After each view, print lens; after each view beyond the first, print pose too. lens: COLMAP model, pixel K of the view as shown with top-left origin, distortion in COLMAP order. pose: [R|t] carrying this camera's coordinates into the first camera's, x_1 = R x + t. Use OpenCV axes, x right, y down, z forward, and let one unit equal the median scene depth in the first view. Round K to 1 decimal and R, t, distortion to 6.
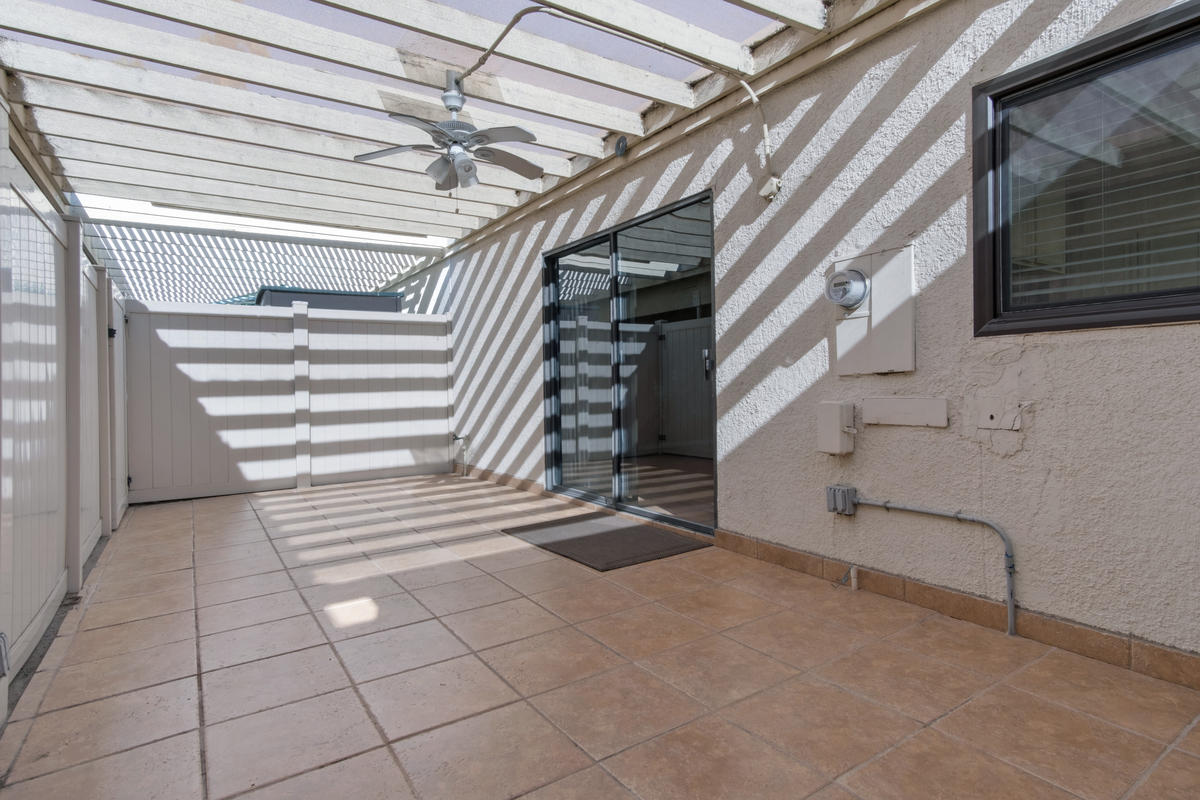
lens RADIAL K [[629.9, 0, 612.3], [0, 629.9, 395.8], [0, 0, 1]] dist [0.001983, -0.000345]
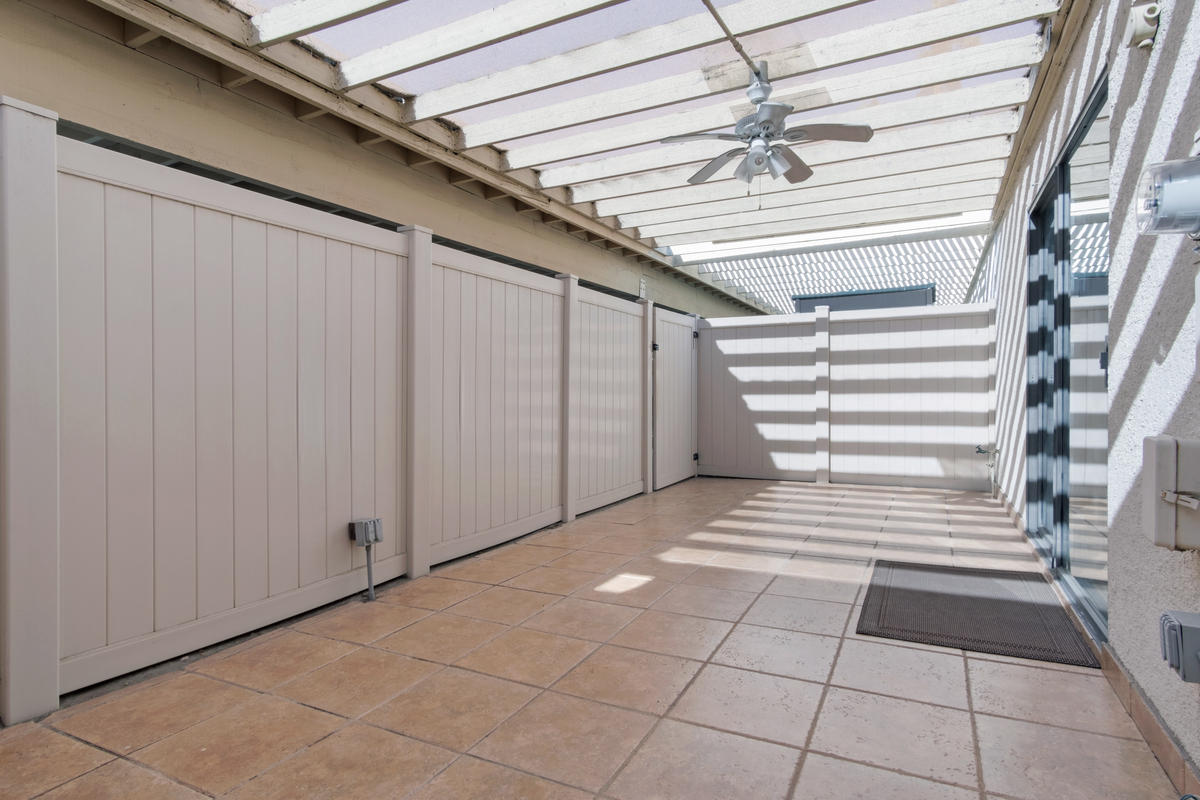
lens RADIAL K [[629.9, 0, 608.2], [0, 629.9, 393.2], [0, 0, 1]] dist [0.001983, -0.000345]
pose [[0.482412, 0.020178, -0.875712, 0.262213], [-0.019885, 0.999729, 0.012082, -0.009473], [0.875719, 0.011585, 0.482683, 0.183076]]
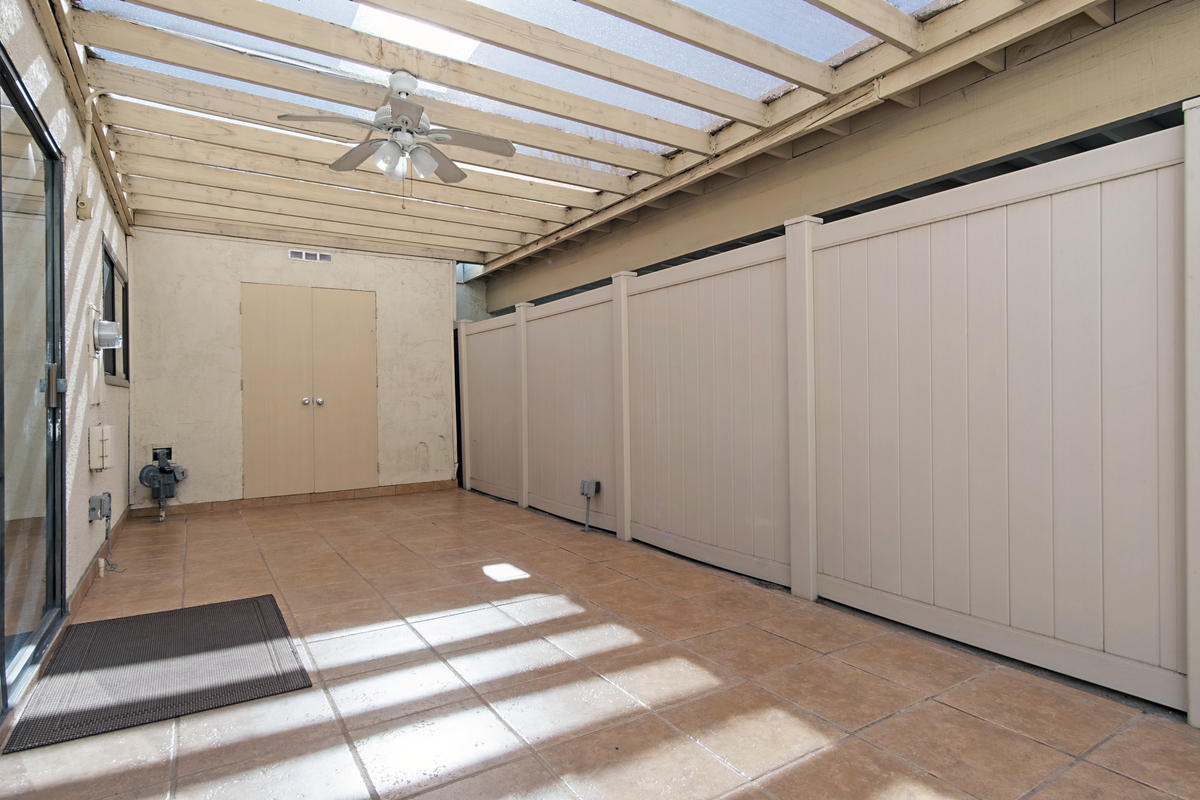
lens RADIAL K [[629.9, 0, 596.9], [0, 629.9, 397.3], [0, 0, 1]] dist [0.001983, -0.000345]
pose [[-0.999469, 0.029864, -0.013049, -0.267241], [0.029421, 0.999025, 0.032925, -0.025773], [0.014019, 0.032523, -0.999373, 1.021821]]
